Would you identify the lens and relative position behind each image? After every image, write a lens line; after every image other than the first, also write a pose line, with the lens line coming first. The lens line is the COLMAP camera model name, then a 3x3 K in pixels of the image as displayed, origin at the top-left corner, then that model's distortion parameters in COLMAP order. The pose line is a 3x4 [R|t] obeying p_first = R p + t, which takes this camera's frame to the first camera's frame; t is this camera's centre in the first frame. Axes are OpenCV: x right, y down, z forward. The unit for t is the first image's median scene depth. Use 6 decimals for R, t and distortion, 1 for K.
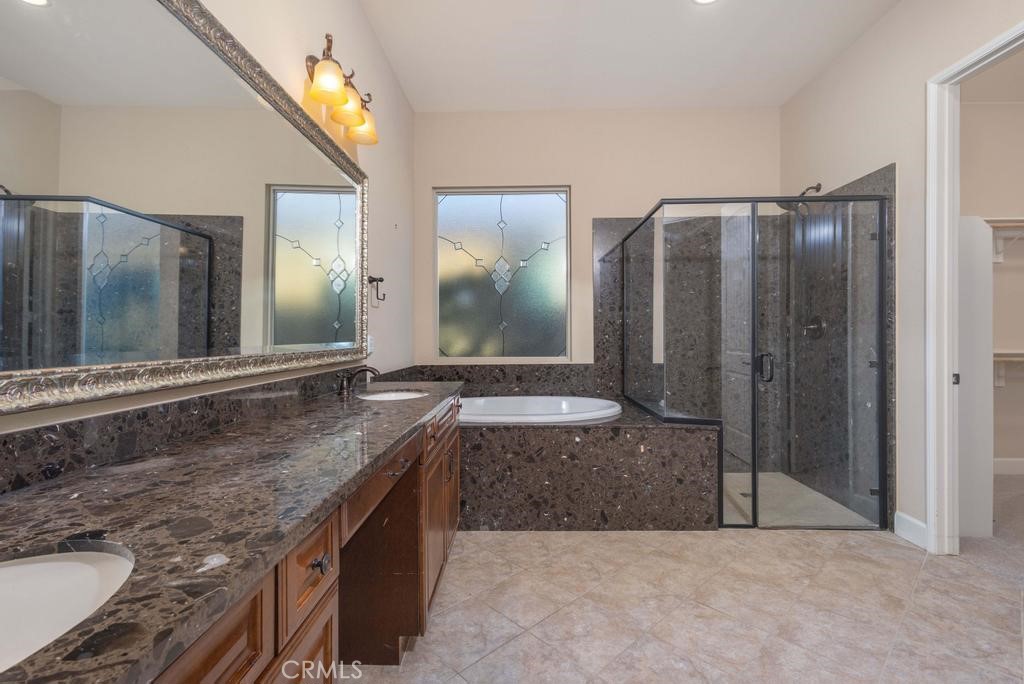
lens RADIAL K [[476.3, 0, 508.7], [0, 476.3, 334.2], [0, 0, 1]] dist [0.017763, -0.000700]
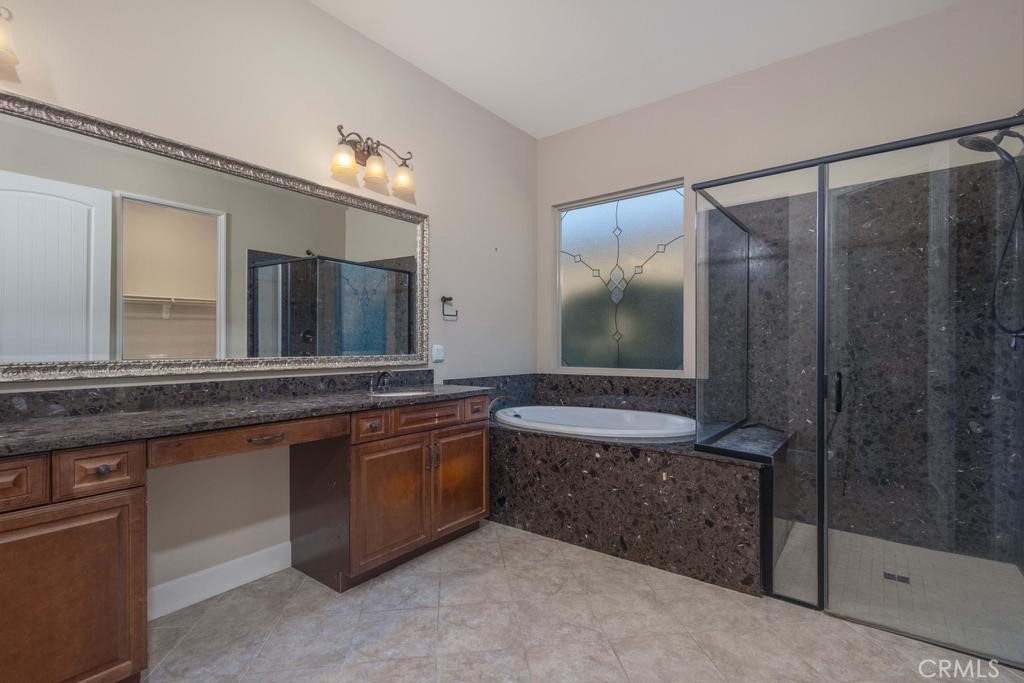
lens RADIAL K [[476.3, 0, 507.5], [0, 476.3, 346.2], [0, 0, 1]] dist [0.017763, -0.000700]
pose [[0.804029, 0.003961, -0.594577, 0.565192], [-0.001766, 0.999989, 0.004274, -0.001414], [0.594588, -0.002386, 0.804027, 0.127806]]
